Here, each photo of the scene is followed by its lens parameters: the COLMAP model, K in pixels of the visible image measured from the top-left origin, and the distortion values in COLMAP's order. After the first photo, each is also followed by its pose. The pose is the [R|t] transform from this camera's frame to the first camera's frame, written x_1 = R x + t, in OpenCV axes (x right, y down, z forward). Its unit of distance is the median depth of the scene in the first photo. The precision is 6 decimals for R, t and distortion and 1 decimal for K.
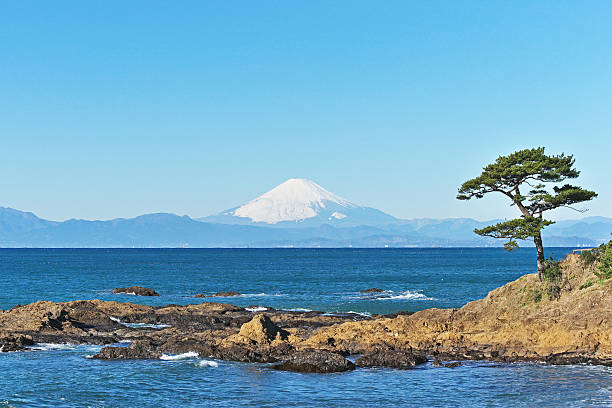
lens RADIAL K [[1731.5, 0, 283.8], [0, 1731.5, 221.9], [0, 0, 1]] dist [-0.386815, 0.000000]
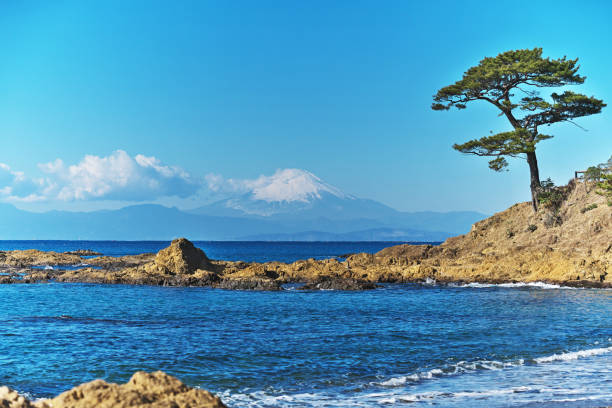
lens RADIAL K [[1811.0, 0, 310.7], [0, 1811.0, 209.3], [0, 0, 1]] dist [-0.262927, 0.000000]
pose [[0.999917, 0.005624, 0.011574, 0.033385], [-0.005483, 0.999912, -0.012120, 0.045274], [-0.011641, 0.012056, 0.999860, 0.147176]]
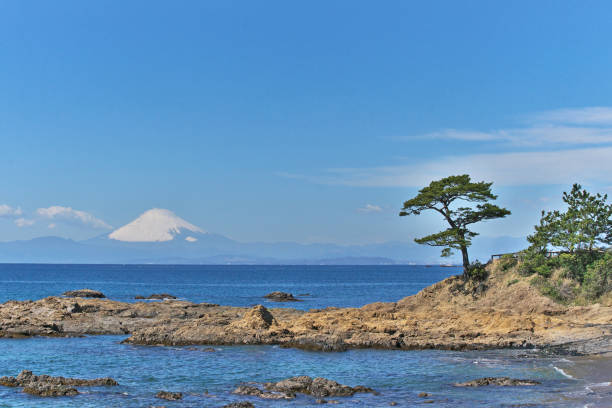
lens RADIAL K [[1394.6, 0, 306.1], [0, 1394.6, 202.5], [0, 0, 1]] dist [-0.401199, 0.000000]
pose [[0.990924, 0.007214, 0.134233, -0.103321], [-0.002845, 0.999461, -0.032713, 0.011180], [-0.134396, 0.032035, 0.990410, 0.007930]]
